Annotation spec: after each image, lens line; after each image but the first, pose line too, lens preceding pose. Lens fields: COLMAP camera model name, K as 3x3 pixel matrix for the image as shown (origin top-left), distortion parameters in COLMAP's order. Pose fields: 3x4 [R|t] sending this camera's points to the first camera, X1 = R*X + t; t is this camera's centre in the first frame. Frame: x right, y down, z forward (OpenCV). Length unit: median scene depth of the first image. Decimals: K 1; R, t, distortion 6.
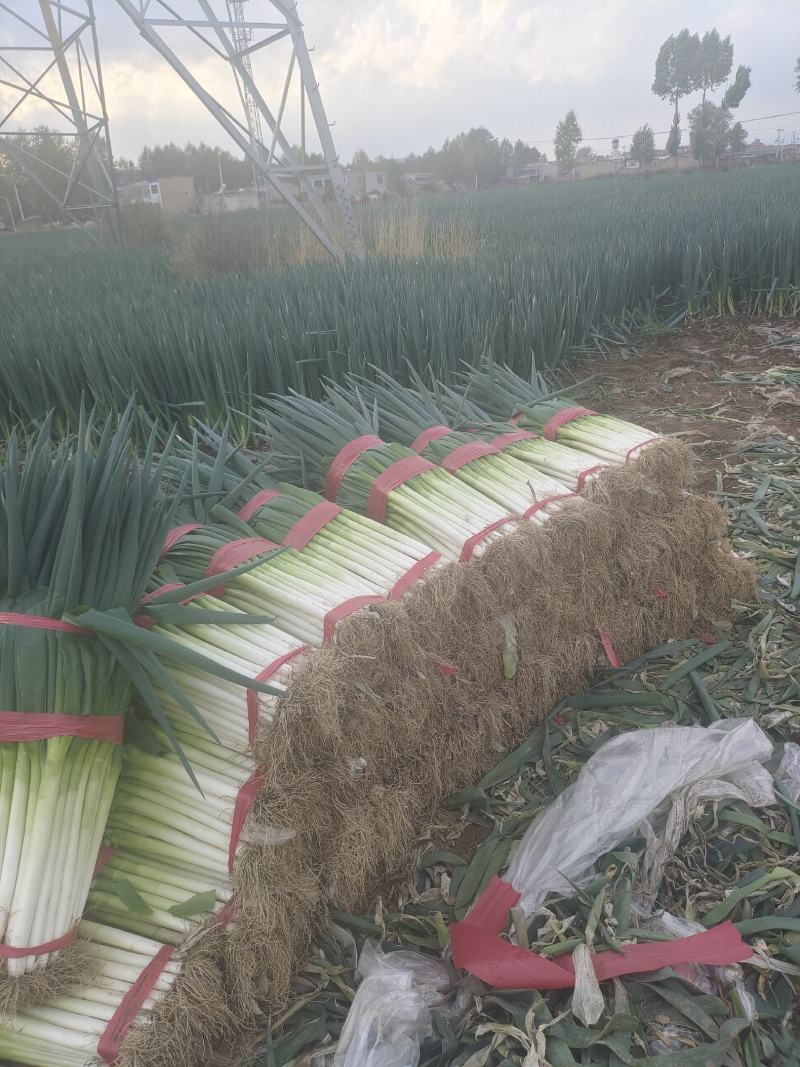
lens RADIAL K [[777.4, 0, 346.7], [0, 777.4, 514.5], [0, 0, 1]] dist [0.057959, -0.062945]
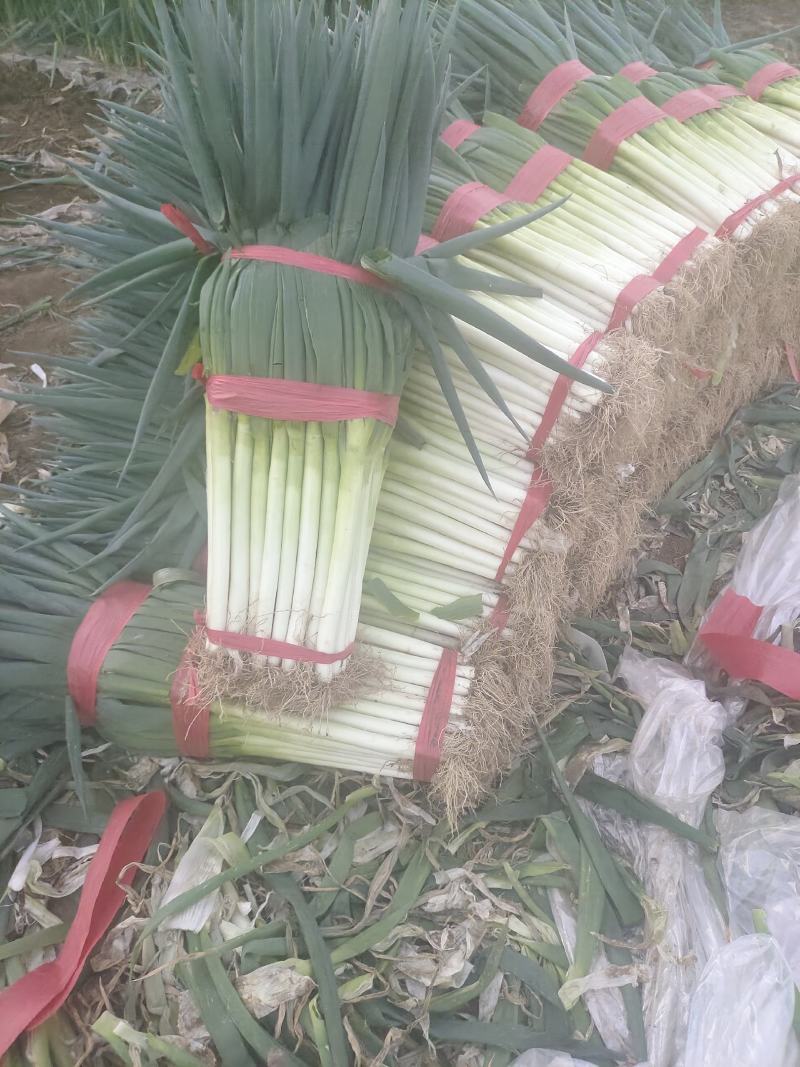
lens RADIAL K [[799.3, 0, 404.5], [0, 799.3, 502.4], [0, 0, 1]] dist [0.088434, -0.105643]
pose [[0.984847, 0.056857, 0.163841, -0.398457], [-0.112287, 0.929030, 0.352554, 0.064466], [-0.132168, -0.365609, 0.921337, 0.198083]]
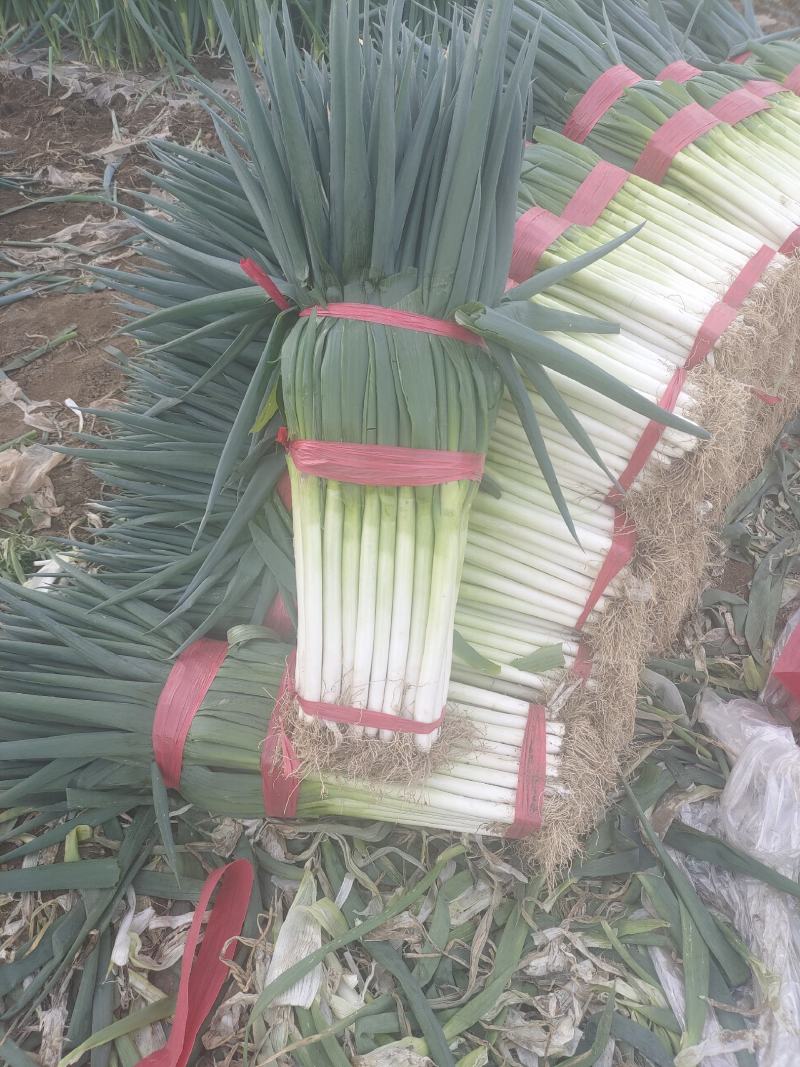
lens RADIAL K [[794.0, 0, 385.0], [0, 794.0, 527.5], [0, 0, 1]] dist [0.071614, -0.063490]
pose [[0.987556, 0.022673, 0.155625, -0.488160], [-0.083177, 0.915123, 0.394502, 0.024993], [-0.133471, -0.402537, 0.905621, 0.265103]]
